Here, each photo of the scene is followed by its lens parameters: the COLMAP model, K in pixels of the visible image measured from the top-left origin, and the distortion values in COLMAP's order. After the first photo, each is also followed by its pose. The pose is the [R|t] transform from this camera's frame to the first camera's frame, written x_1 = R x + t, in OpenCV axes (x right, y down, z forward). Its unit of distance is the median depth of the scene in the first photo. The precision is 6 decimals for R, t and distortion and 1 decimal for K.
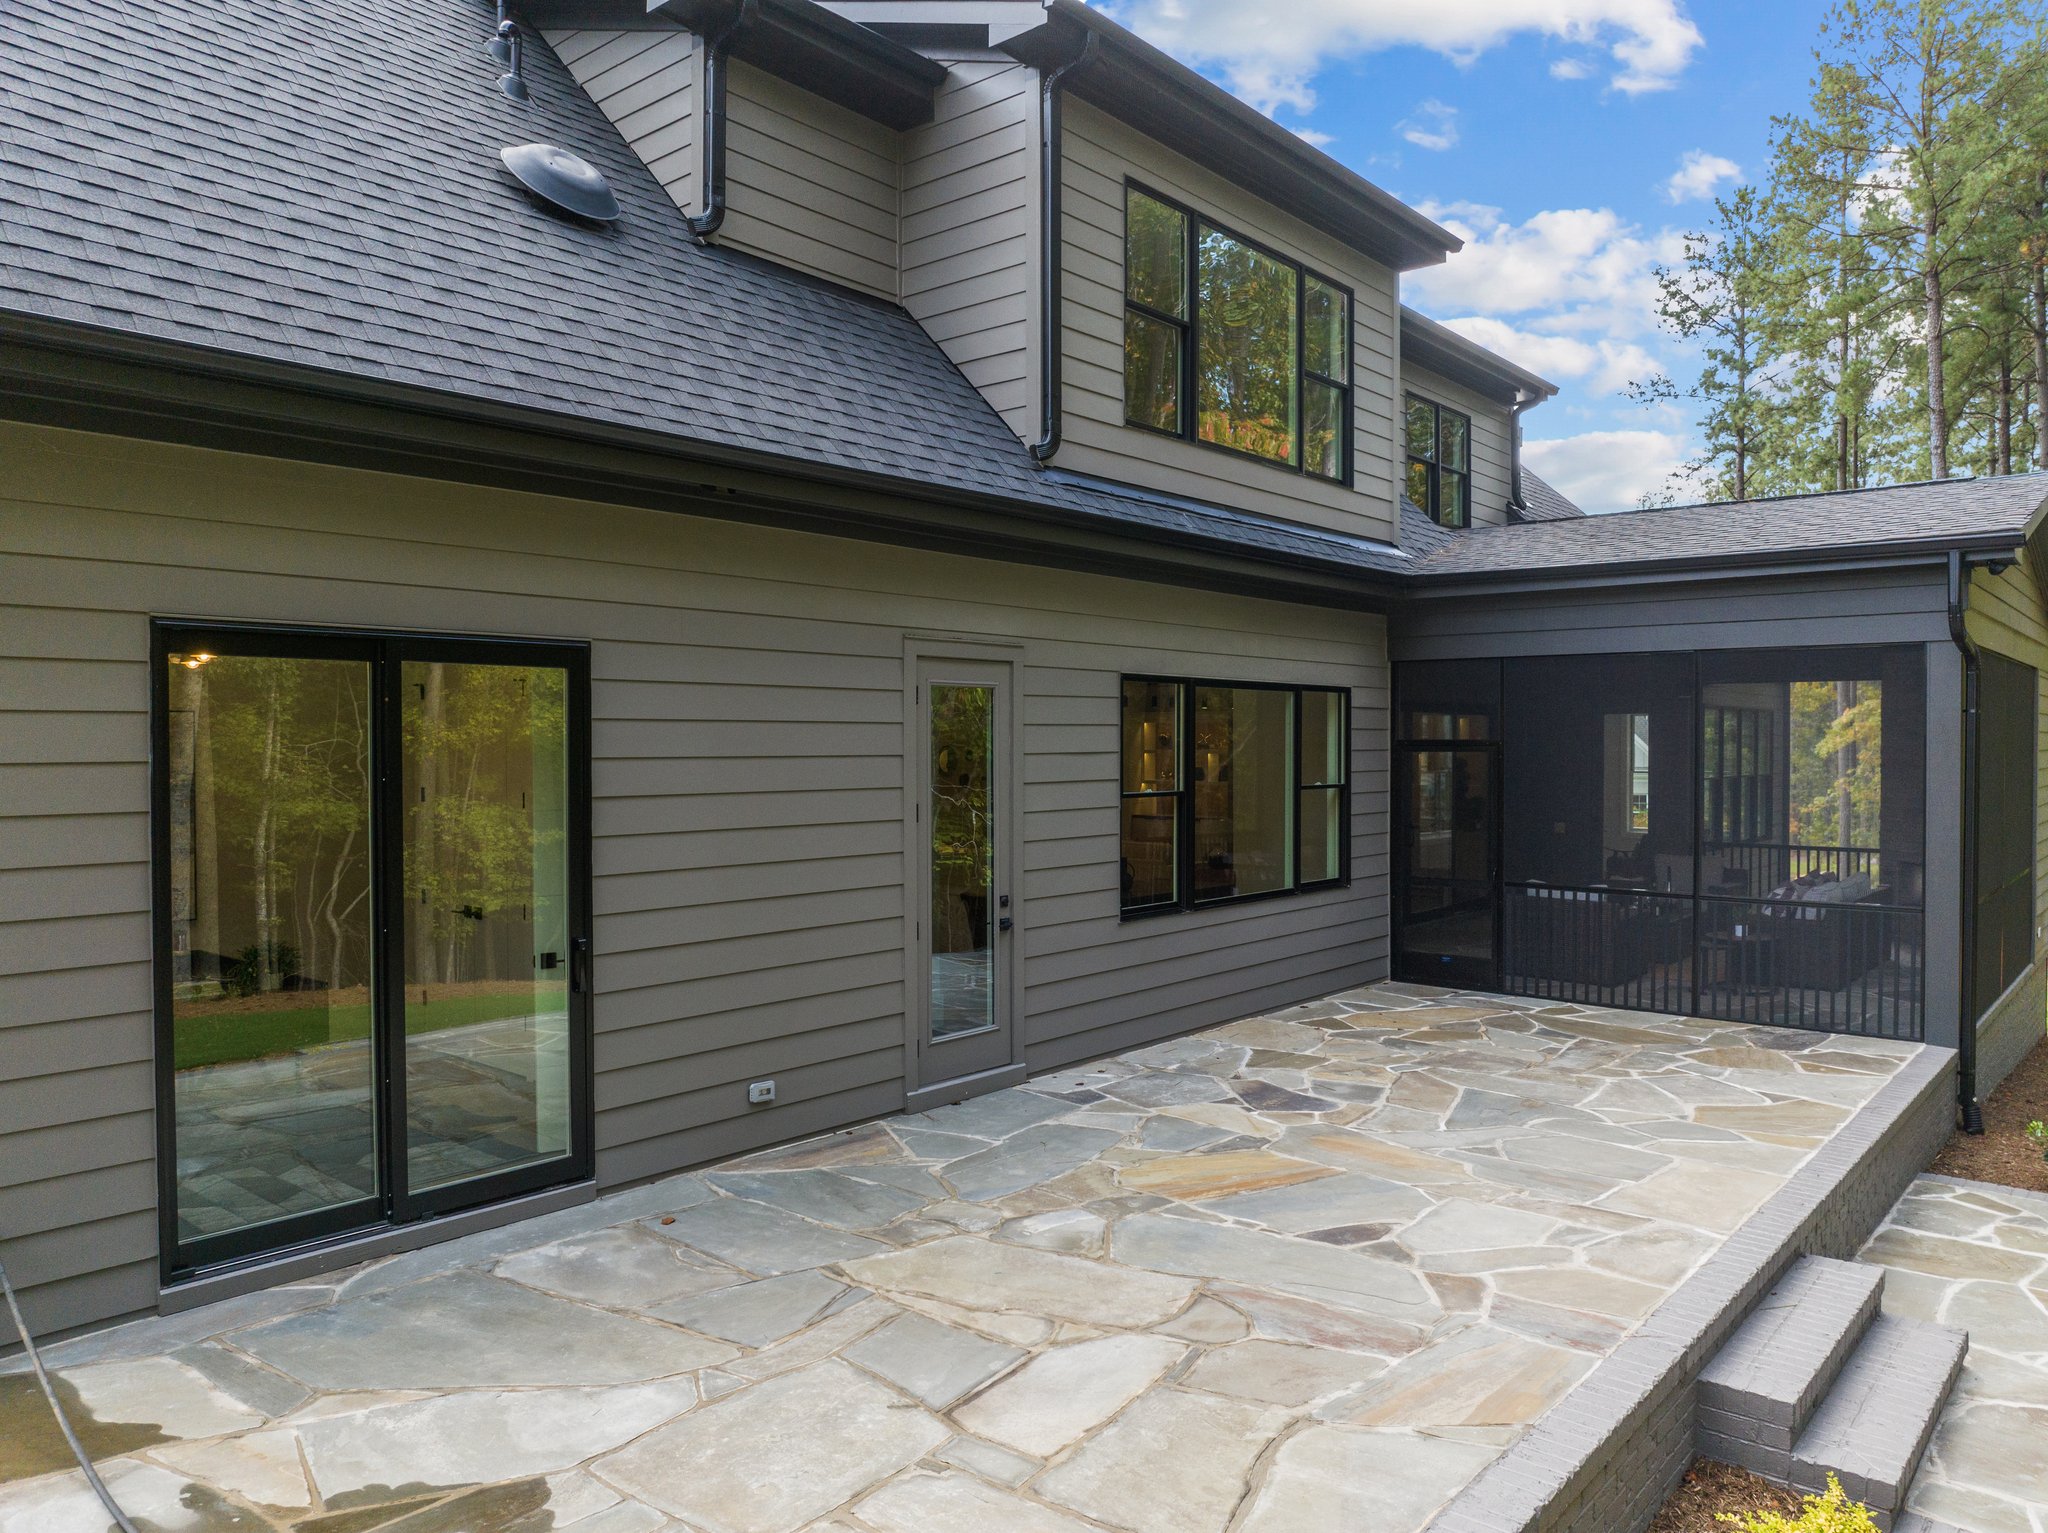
lens RADIAL K [[1444.2, 0, 1037.5], [0, 1444.2, 765.6], [0, 0, 1]] dist [-0.036338, -0.001966]
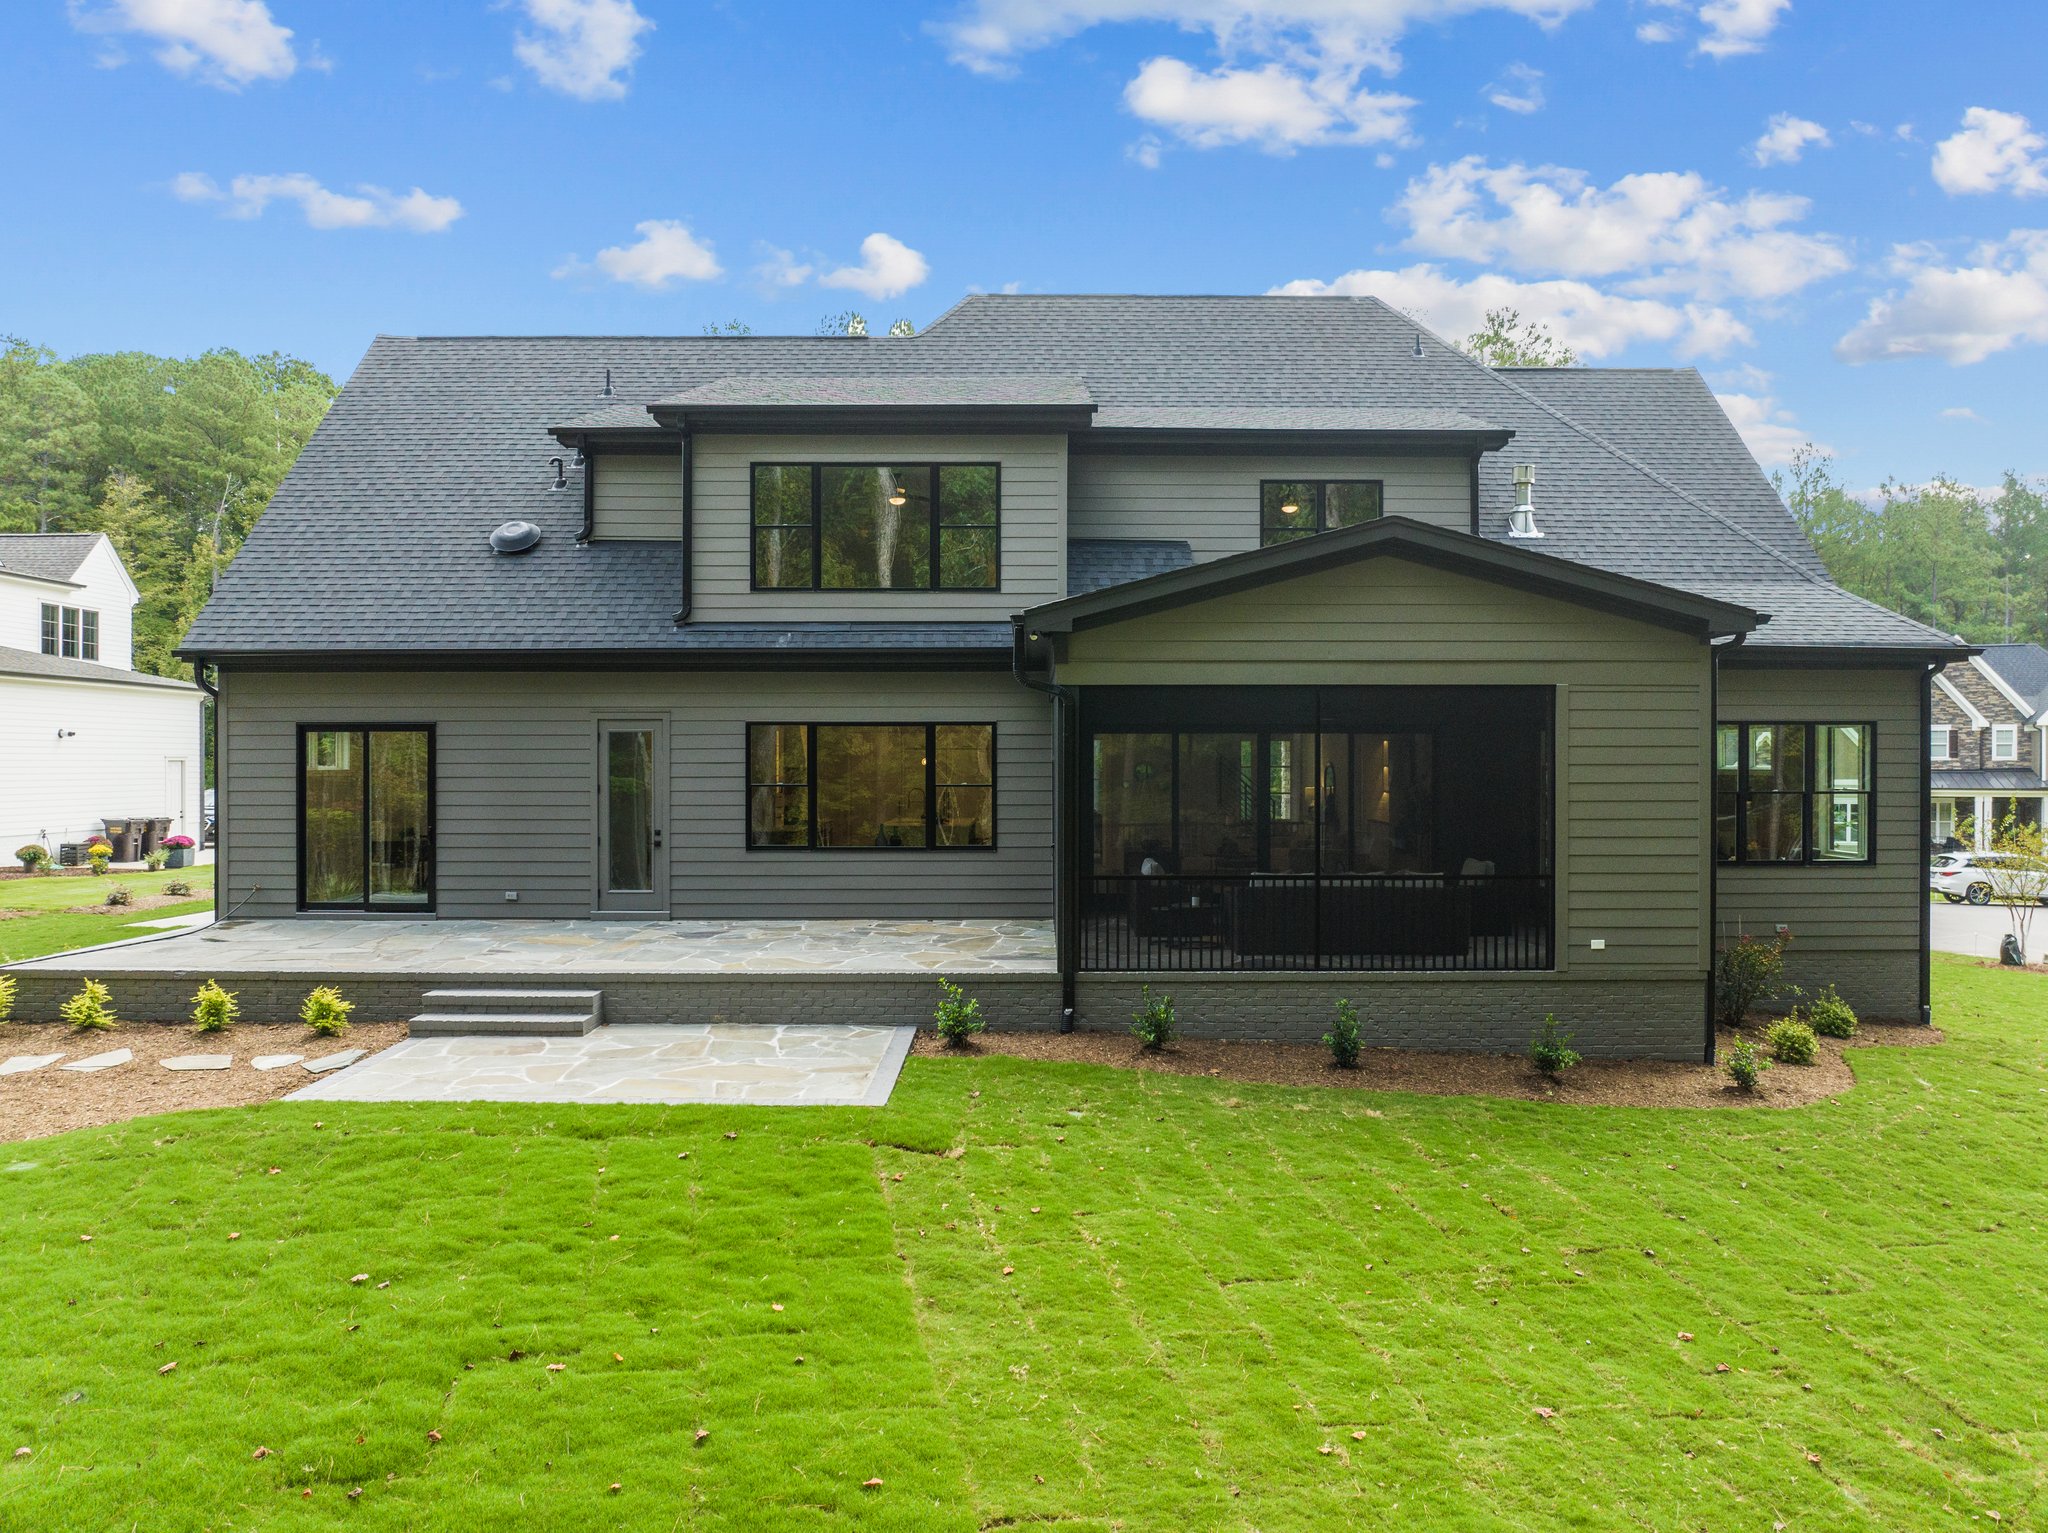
lens RADIAL K [[1444.2, 0, 1037.5], [0, 1444.2, 765.6], [0, 0, 1]] dist [-0.036338, -0.001966]
pose [[0.644456, -0.001774, -0.764640, 2.025300], [-0.011142, 0.999869, -0.011710, 0.014702], [0.764561, 0.016066, 0.644352, 0.066054]]
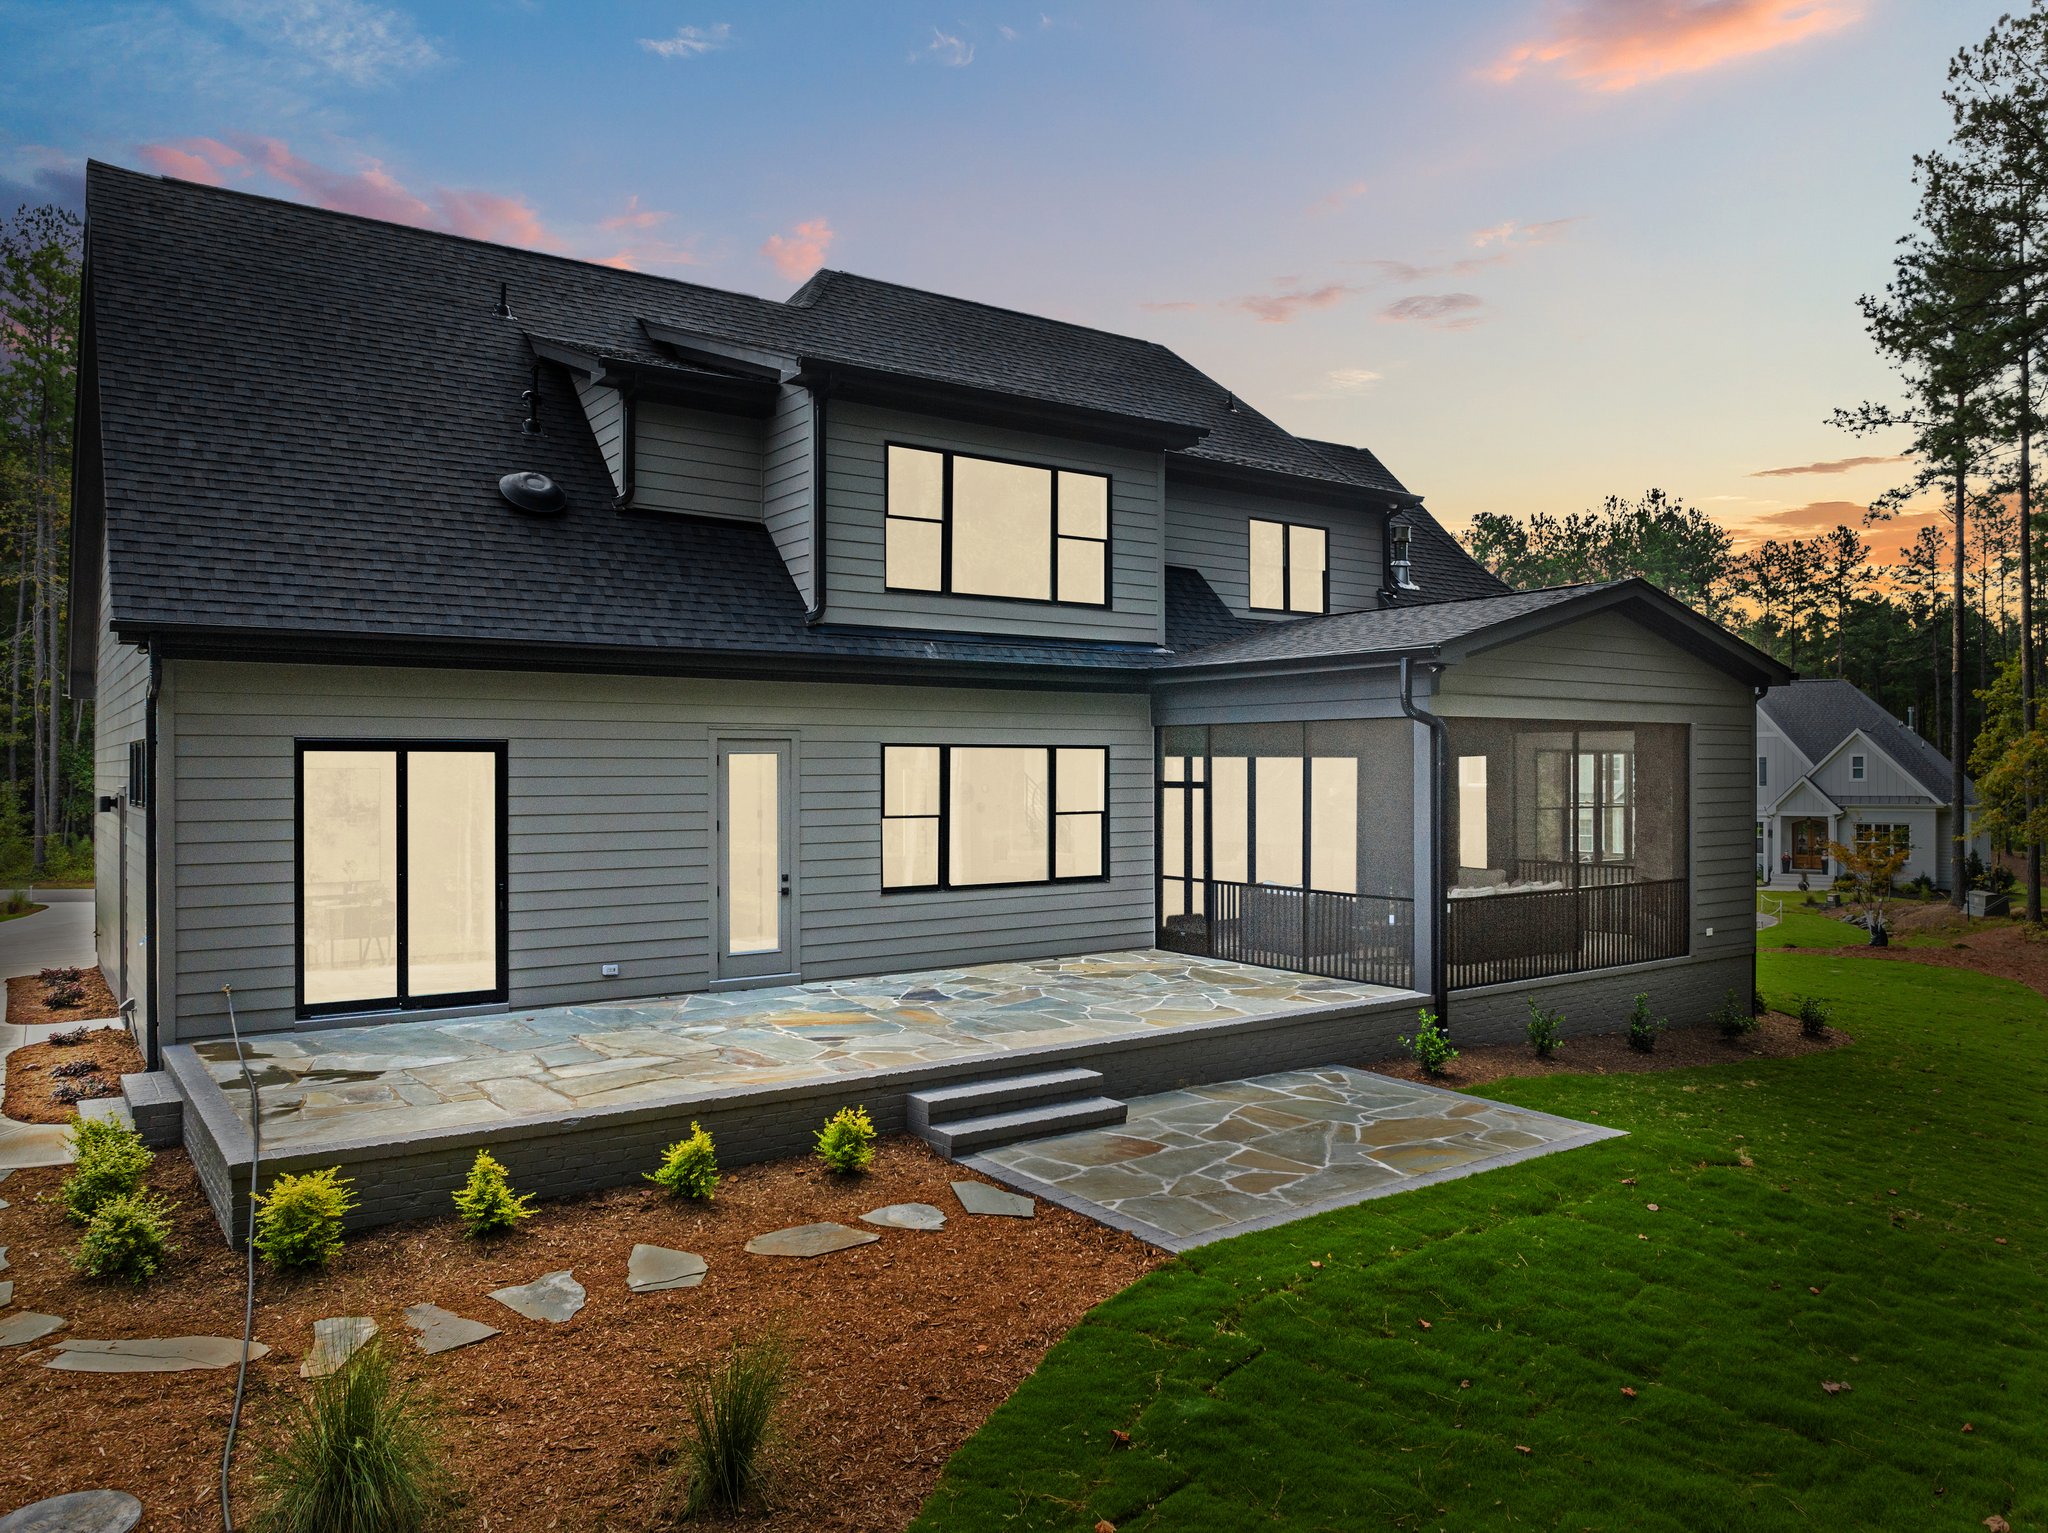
lens RADIAL K [[1444.2, 0, 1037.5], [0, 1444.2, 765.6], [0, 0, 1]] dist [-0.036338, -0.001966]
pose [[0.969752, -0.005534, -0.244028, 0.721556], [0.000813, 0.999811, -0.019445, -0.007095], [0.244089, 0.018658, 0.969573, -0.628813]]
